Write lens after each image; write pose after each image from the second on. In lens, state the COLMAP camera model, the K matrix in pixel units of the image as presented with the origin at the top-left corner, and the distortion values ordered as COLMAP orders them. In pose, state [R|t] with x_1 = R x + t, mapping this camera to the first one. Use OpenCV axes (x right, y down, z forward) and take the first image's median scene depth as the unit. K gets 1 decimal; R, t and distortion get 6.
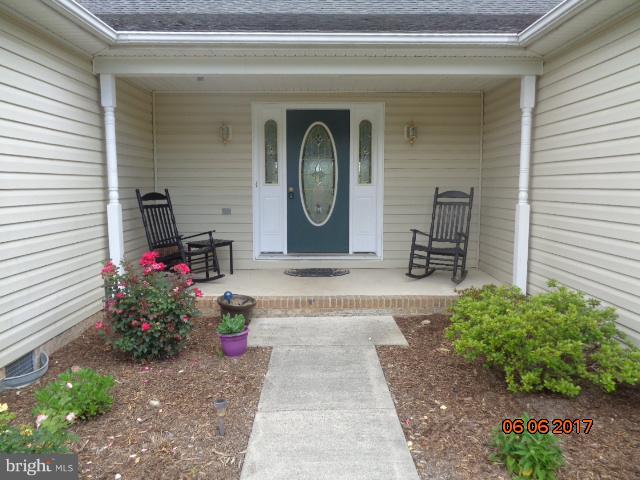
lens RADIAL K [[484.2, 0, 320.0], [0, 484.2, 240.0], [0, 0, 1]] dist [-0.006428, -0.000009]
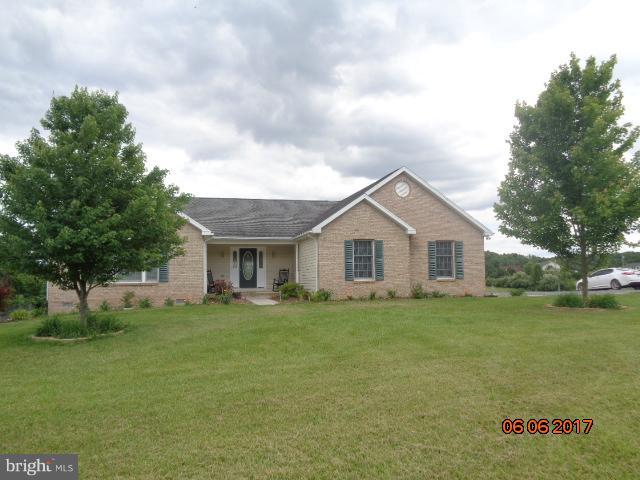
lens RADIAL K [[484.2, 0, 320.0], [0, 484.2, 240.0], [0, 0, 1]] dist [-0.006428, -0.000009]
pose [[0.969222, 0.006789, 0.246093, -0.381821], [0.040402, 0.981681, -0.186201, 0.378872], [-0.242849, 0.190413, 0.951193, -2.662748]]
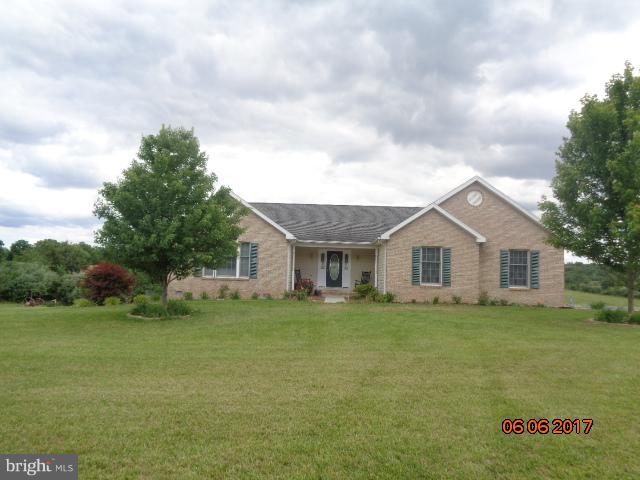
lens RADIAL K [[475.6, 0, 320.0], [0, 475.6, 240.0], [0, 0, 1]] dist [-0.038832, 0.001903]
pose [[0.998872, 0.030416, -0.036472, 0.014330], [-0.036709, 0.981744, -0.186632, 0.390607], [0.030130, 0.187761, 0.981753, -2.949591]]
